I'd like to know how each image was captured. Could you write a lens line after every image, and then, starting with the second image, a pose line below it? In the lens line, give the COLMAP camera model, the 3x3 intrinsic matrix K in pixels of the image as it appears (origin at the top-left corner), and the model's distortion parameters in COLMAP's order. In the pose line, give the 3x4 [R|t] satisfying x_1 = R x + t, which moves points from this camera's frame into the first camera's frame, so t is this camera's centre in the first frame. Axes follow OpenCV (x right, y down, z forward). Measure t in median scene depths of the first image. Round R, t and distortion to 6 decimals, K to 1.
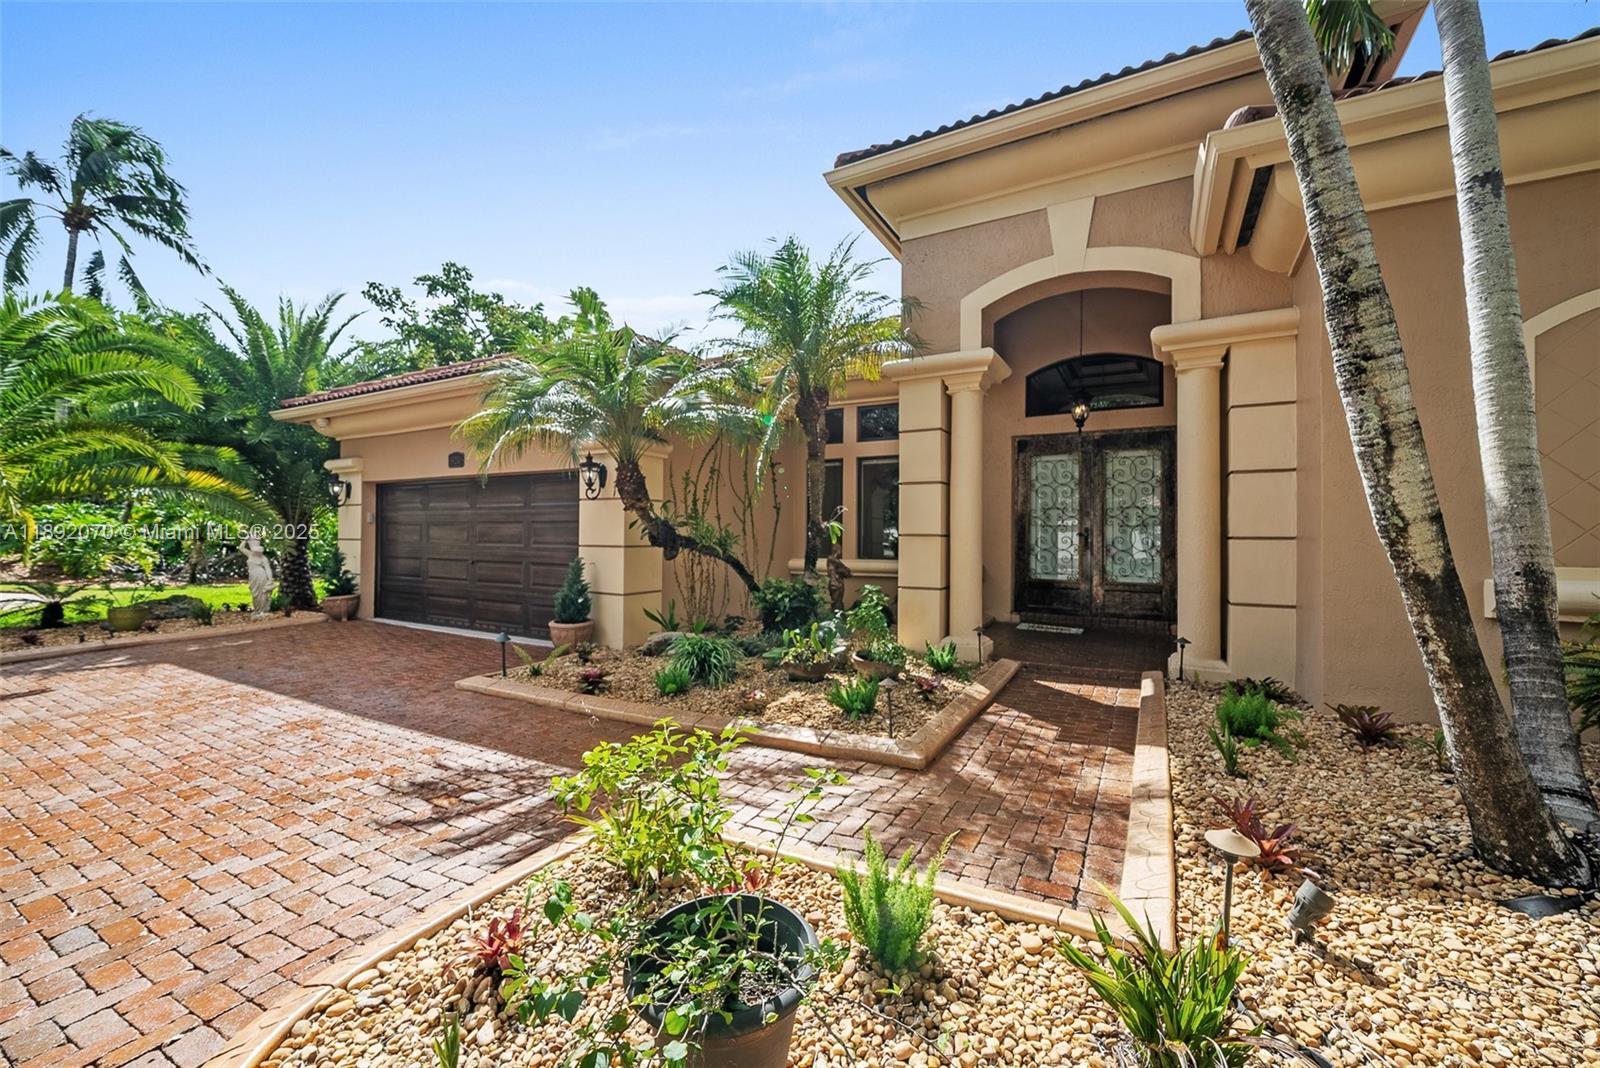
lens RADIAL K [[637.0, 0, 804.2], [0, 637.0, 529.0], [0, 0, 1]] dist [-0.002435, -0.000447]
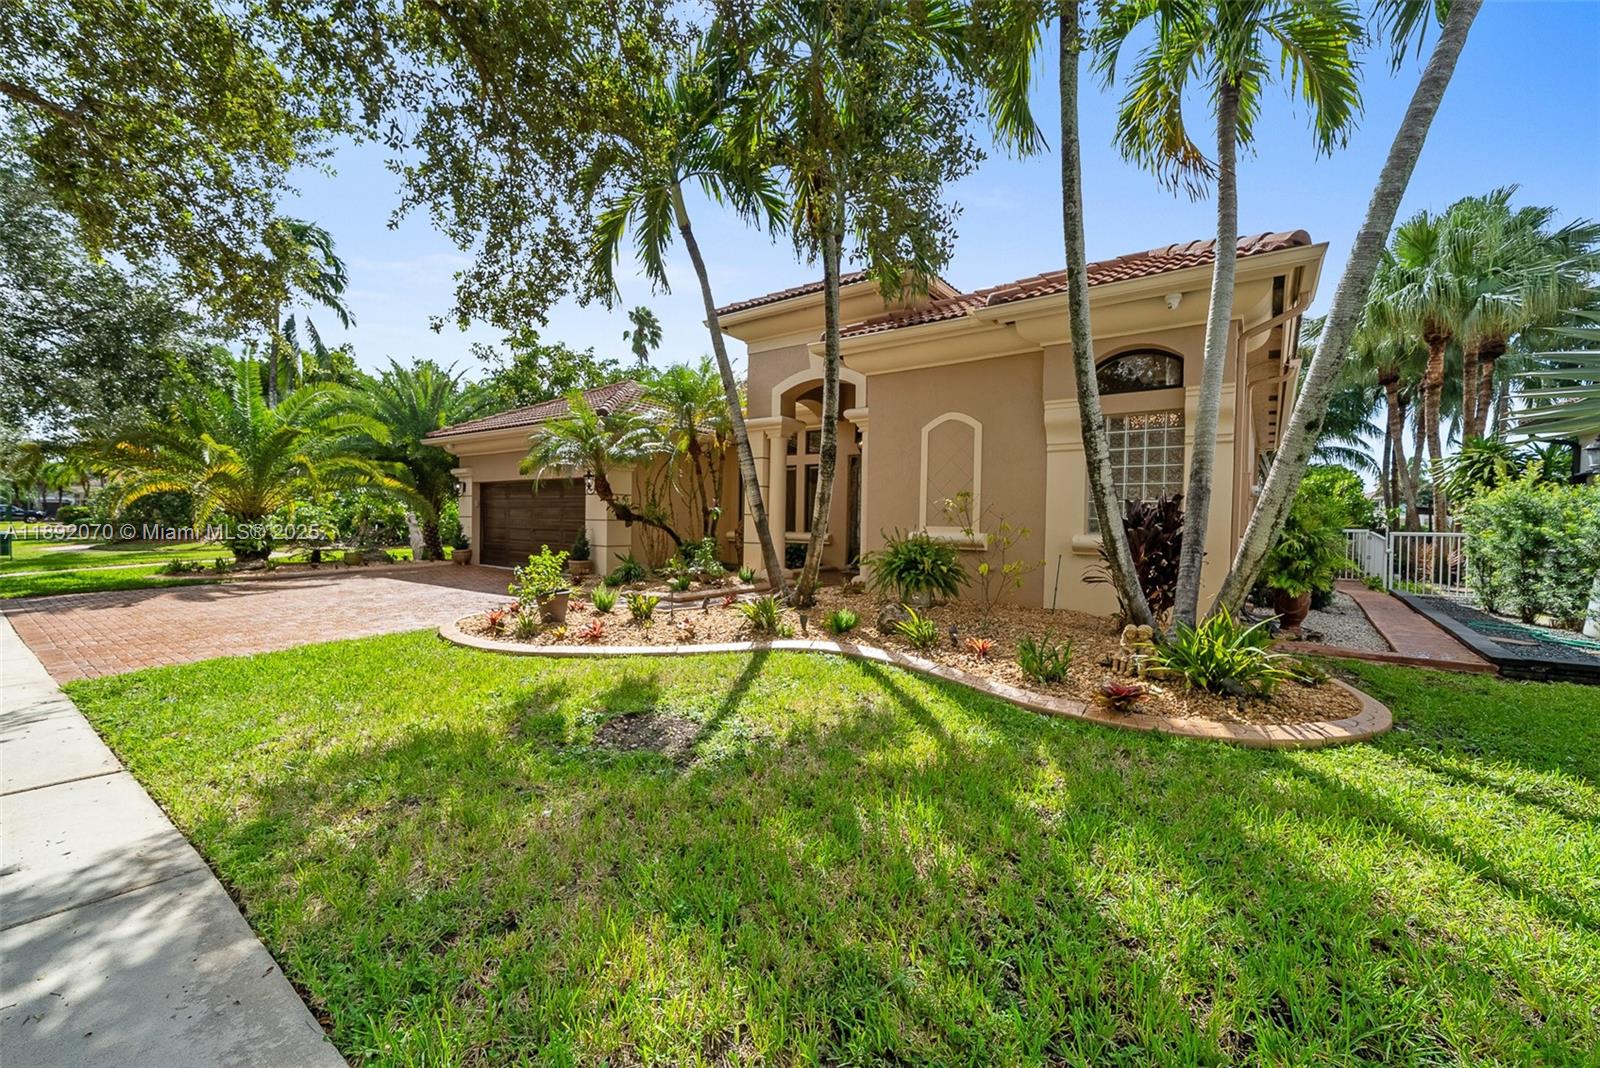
lens RADIAL K [[632.0, 0, 800.0], [0, 632.0, 534.0], [0, 0, 1]] dist [0.000583, 0.000050]
pose [[0.993322, 0.009240, -0.115005, 0.401743], [-0.005908, 0.999554, 0.029281, 0.009038], [0.115224, -0.028406, 0.992933, -0.631769]]
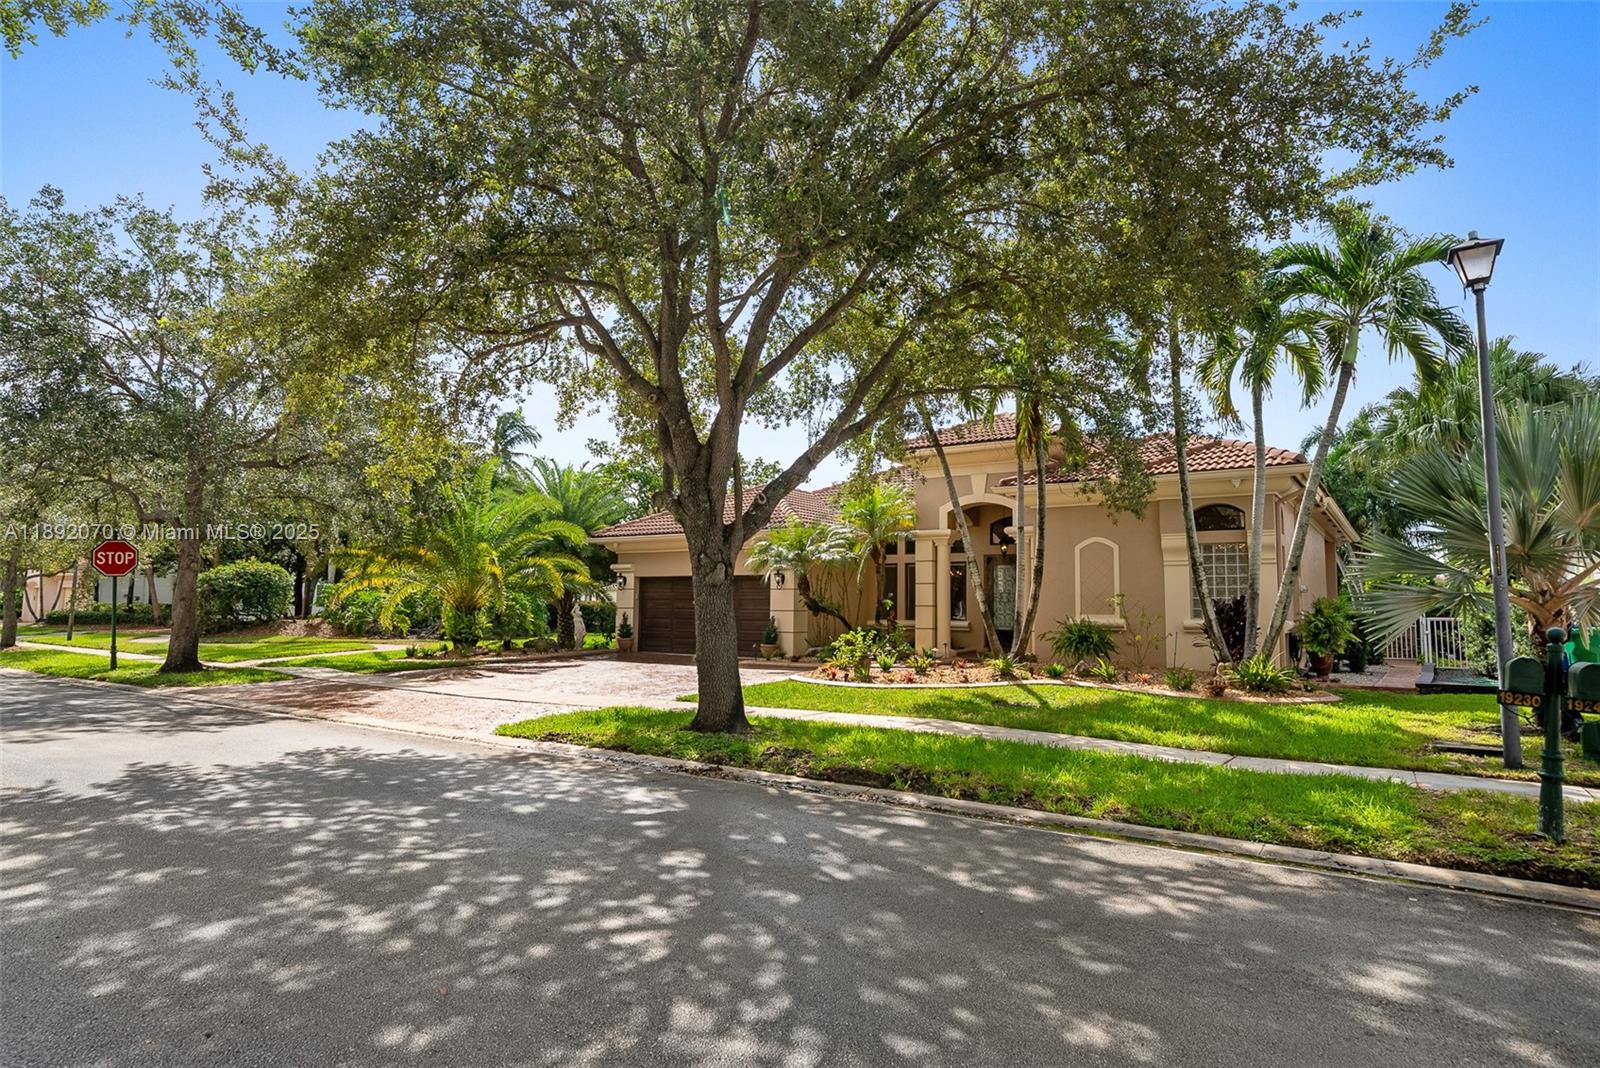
lens RADIAL K [[865.9, 0, 800.0], [0, 865.9, 534.0], [0, 0, 1]] dist [0.003058, 0.000475]
pose [[0.995998, -0.005050, -0.089236, 0.007871], [-0.001903, 0.996978, -0.077658, -0.003402], [0.089358, 0.077517, 0.992978, -1.696810]]
